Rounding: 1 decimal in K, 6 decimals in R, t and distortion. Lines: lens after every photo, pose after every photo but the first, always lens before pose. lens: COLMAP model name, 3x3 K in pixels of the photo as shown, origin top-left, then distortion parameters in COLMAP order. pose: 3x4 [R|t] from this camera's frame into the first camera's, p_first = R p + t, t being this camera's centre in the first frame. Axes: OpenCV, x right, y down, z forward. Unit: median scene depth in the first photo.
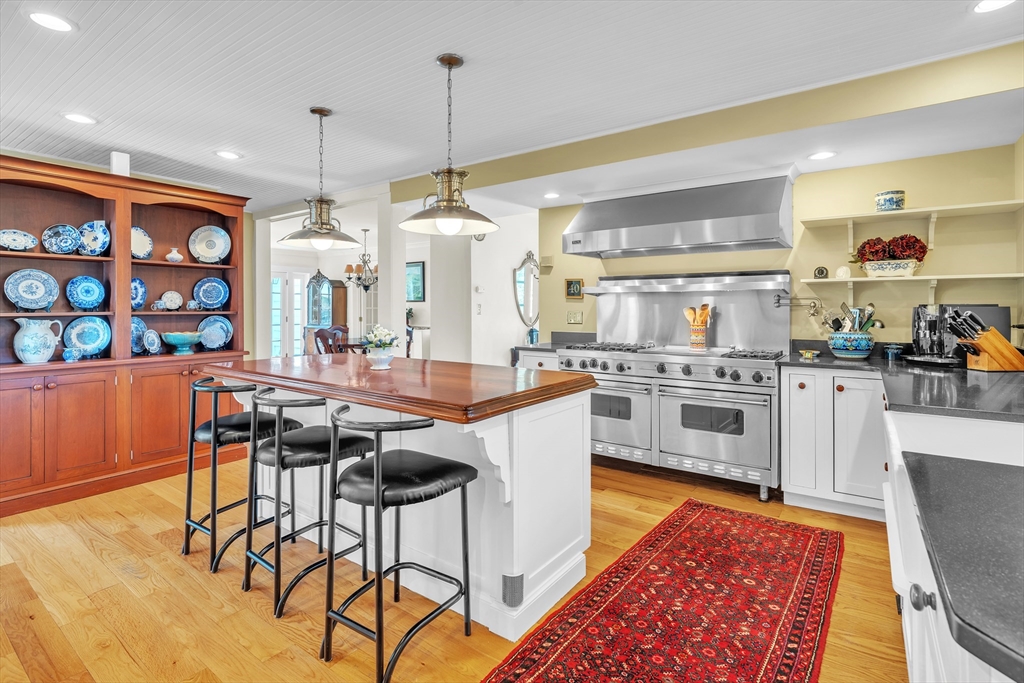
lens RADIAL K [[484.9, 0, 510.9], [0, 484.9, 306.1], [0, 0, 1]] dist [-0.000523, -0.000079]
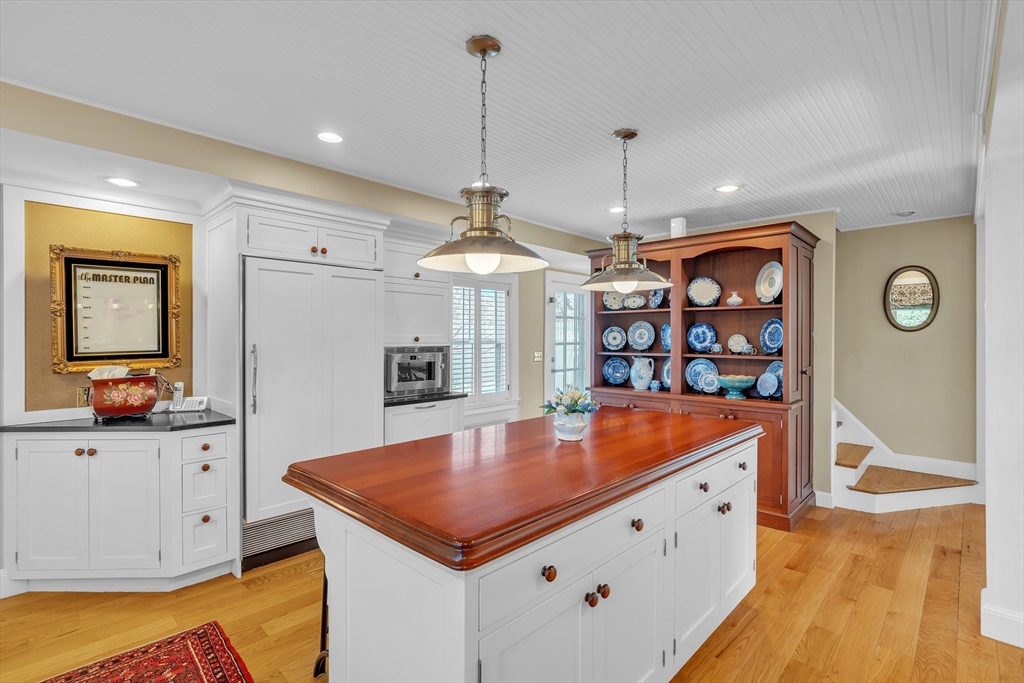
lens RADIAL K [[491.1, 0, 512.0], [0, 491.1, 341.5], [0, 0, 1]] dist [-0.000122, -0.000023]
pose [[-0.123416, 0.013314, -0.992266, 0.400246], [0.001996, 0.999911, 0.013168, -0.032600], [0.992353, -0.000355, -0.123432, 0.704855]]
